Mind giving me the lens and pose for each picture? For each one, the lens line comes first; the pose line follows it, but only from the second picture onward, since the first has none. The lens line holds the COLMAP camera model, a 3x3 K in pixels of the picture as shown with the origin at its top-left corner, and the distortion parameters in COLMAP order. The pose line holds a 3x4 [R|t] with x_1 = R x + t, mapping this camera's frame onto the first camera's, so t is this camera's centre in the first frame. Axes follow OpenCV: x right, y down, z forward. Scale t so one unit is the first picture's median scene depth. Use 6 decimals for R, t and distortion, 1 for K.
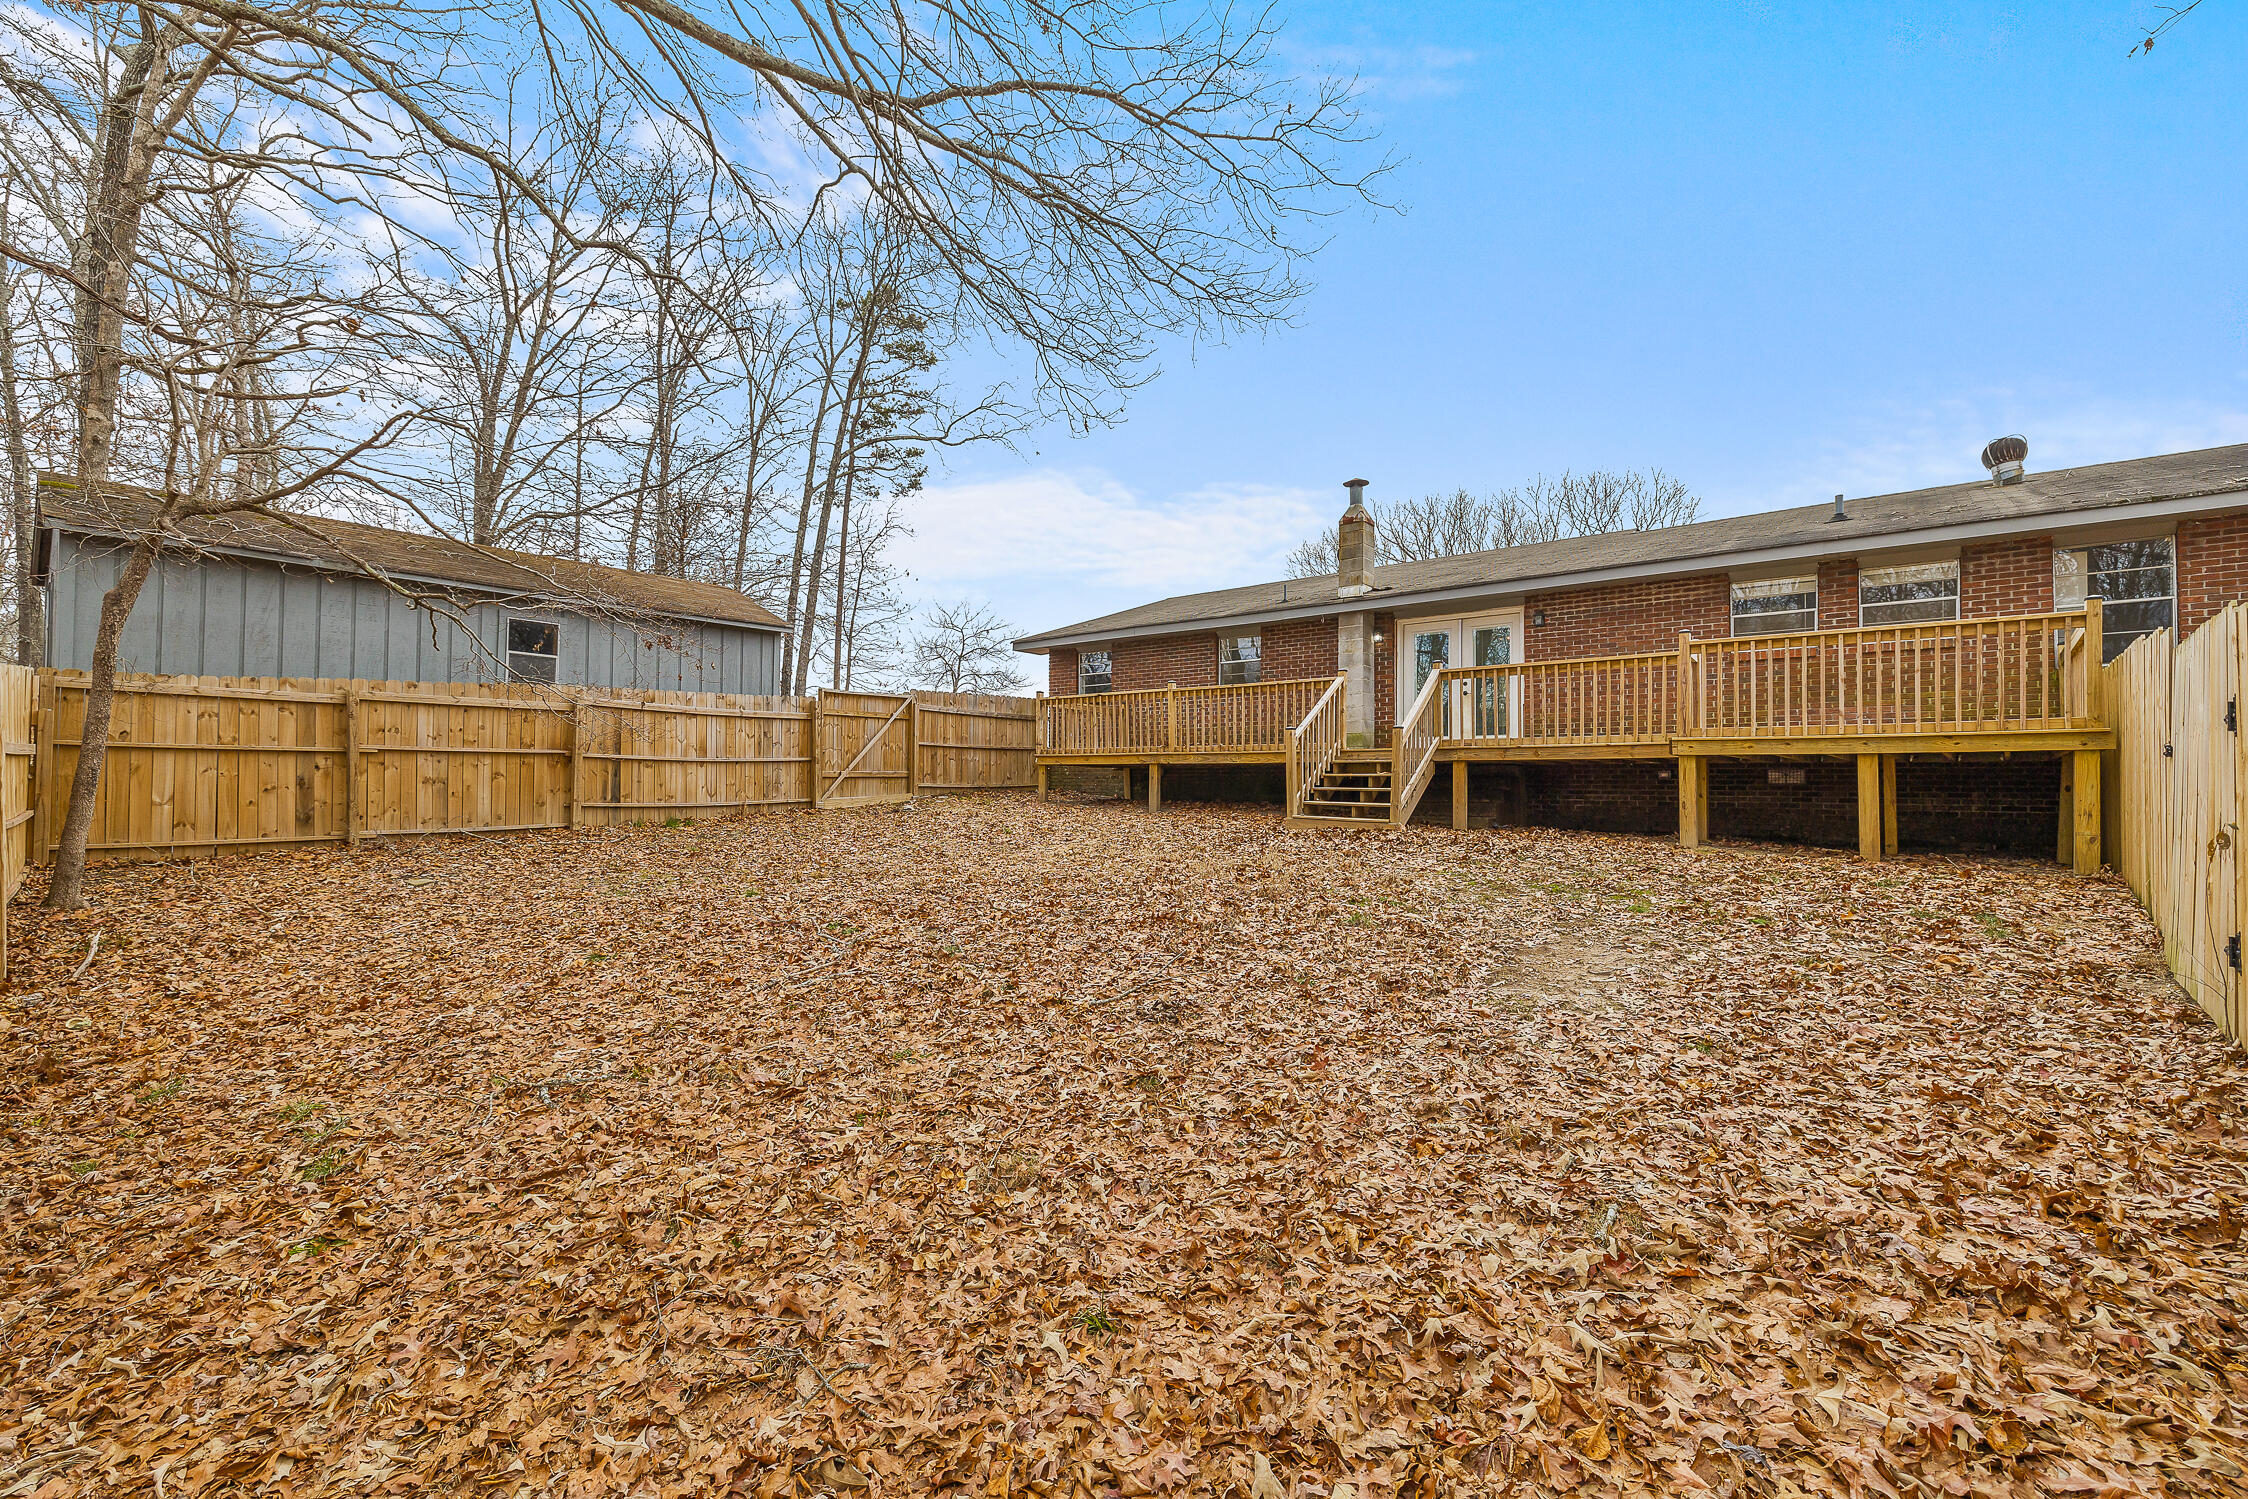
lens RADIAL K [[952.2, 0, 1126.2], [0, 952.2, 768.7], [0, 0, 1]] dist [-0.001031, 0.000085]
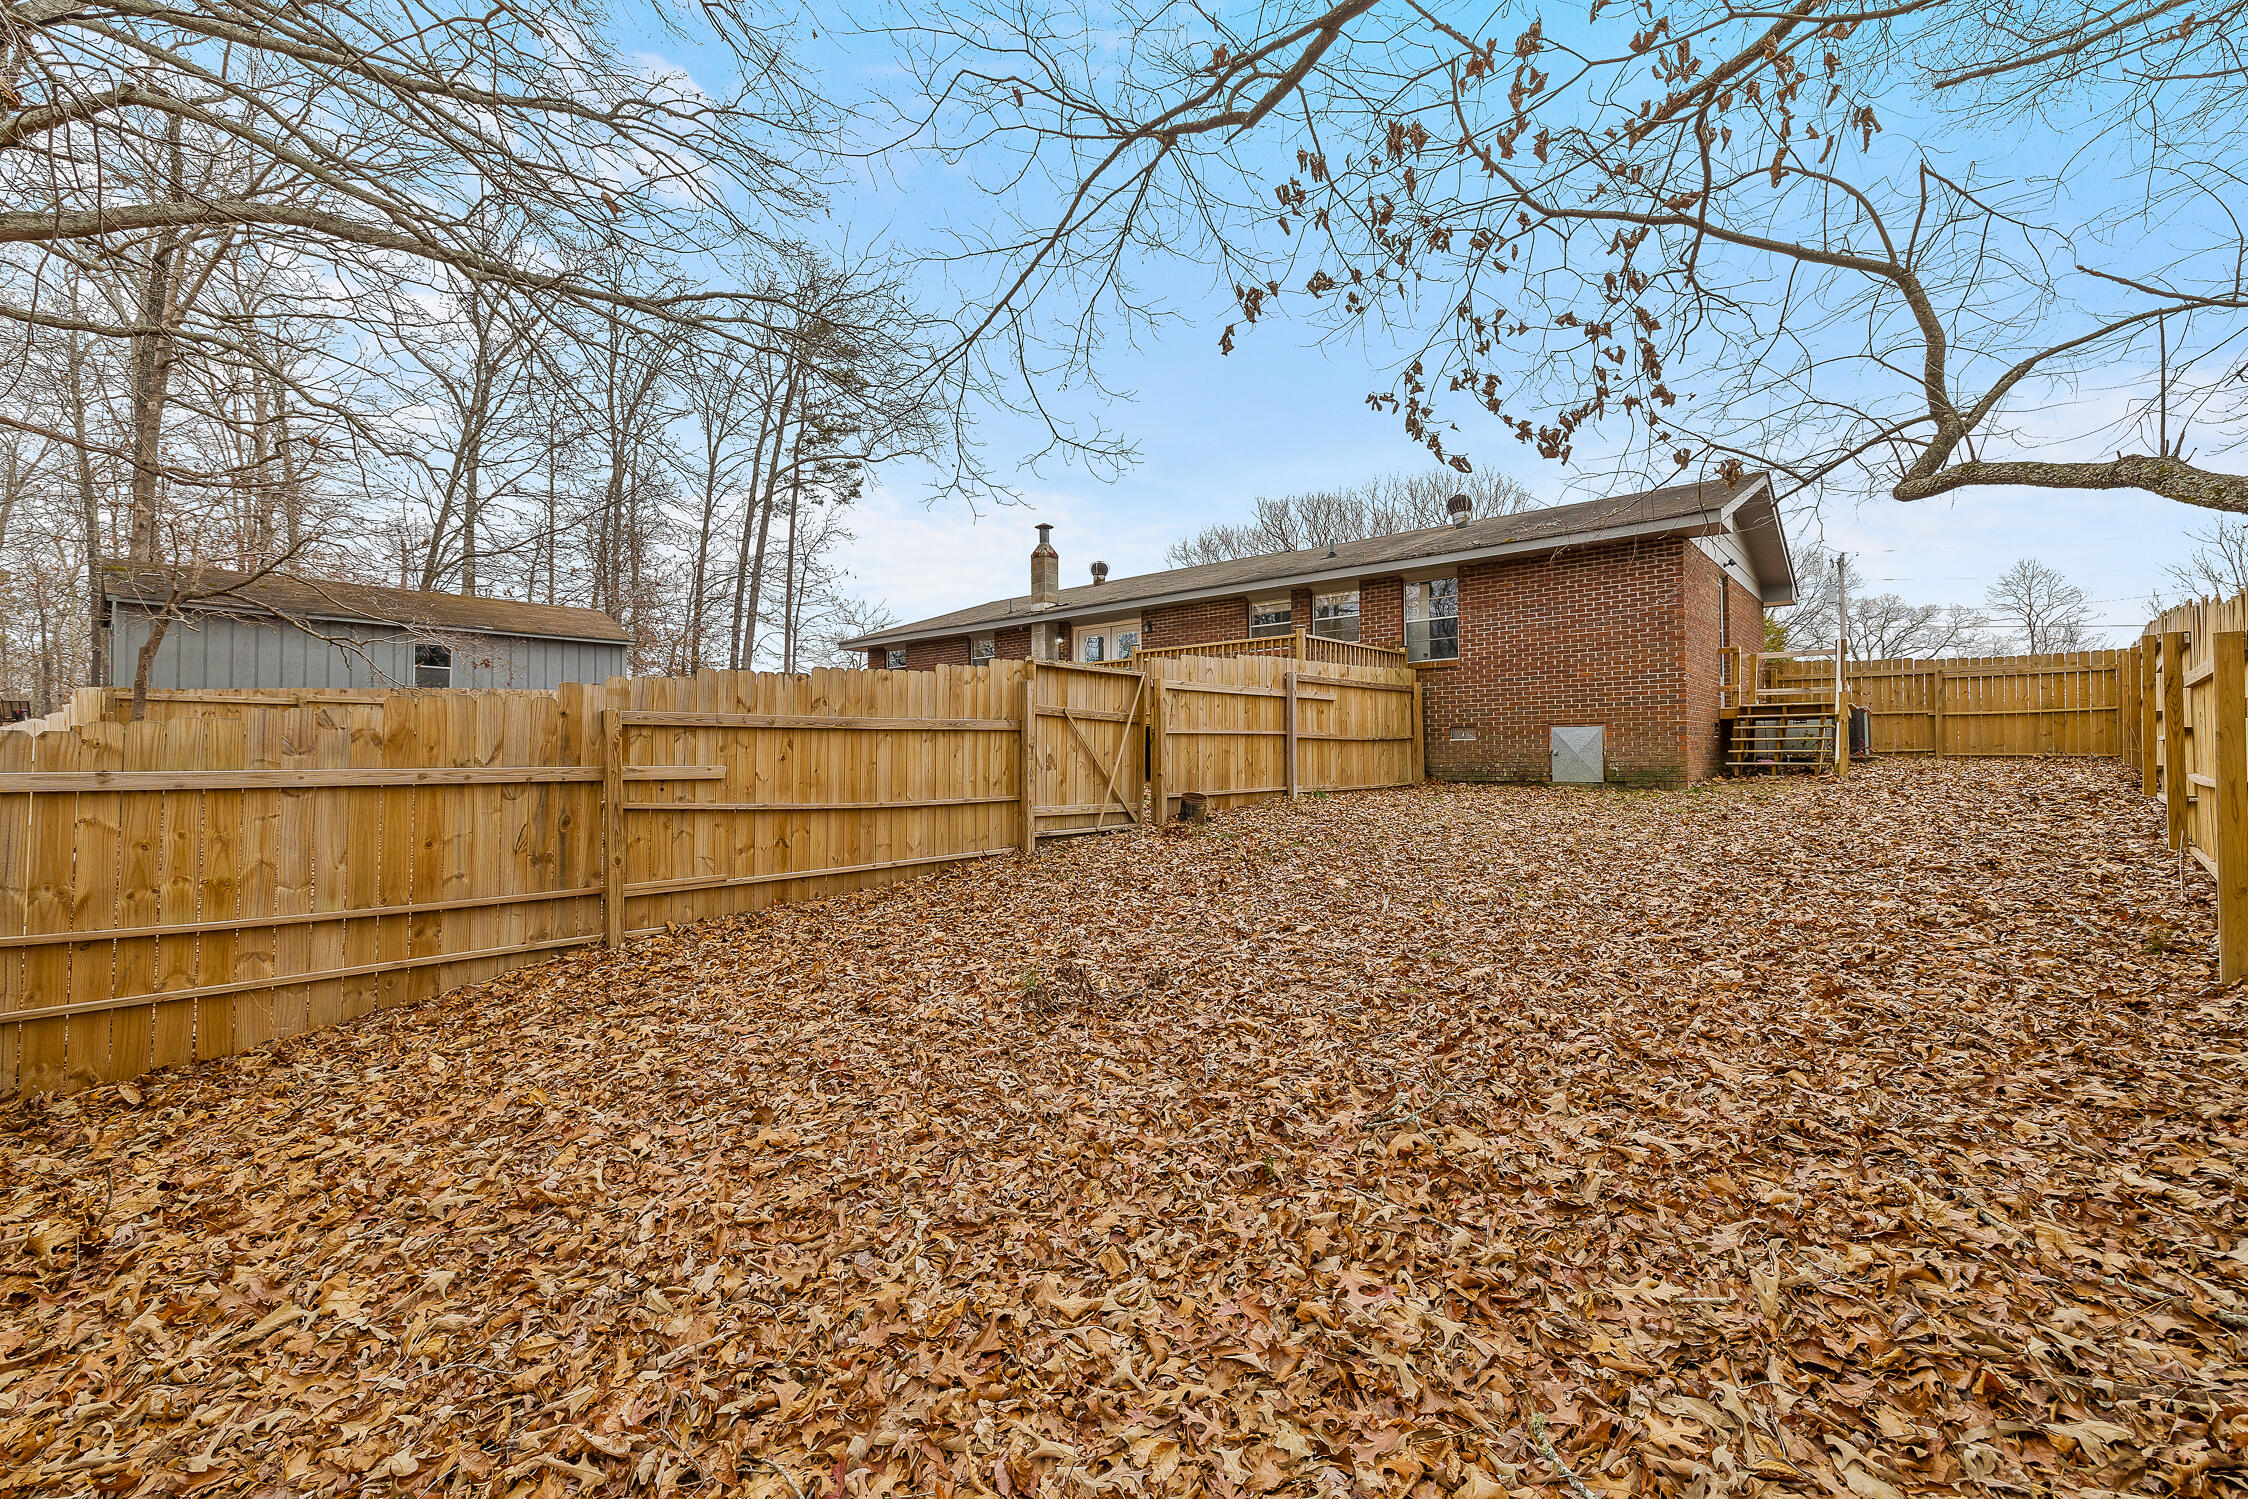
lens RADIAL K [[944.4, 0, 1128.8], [0, 944.4, 732.5], [0, 0, 1]] dist [0.000039, 0.000581]
pose [[0.999585, -0.016429, -0.023650, 0.146881], [0.016176, 0.999810, -0.010834, 0.004073], [0.023823, 0.010447, 0.999662, -0.130370]]
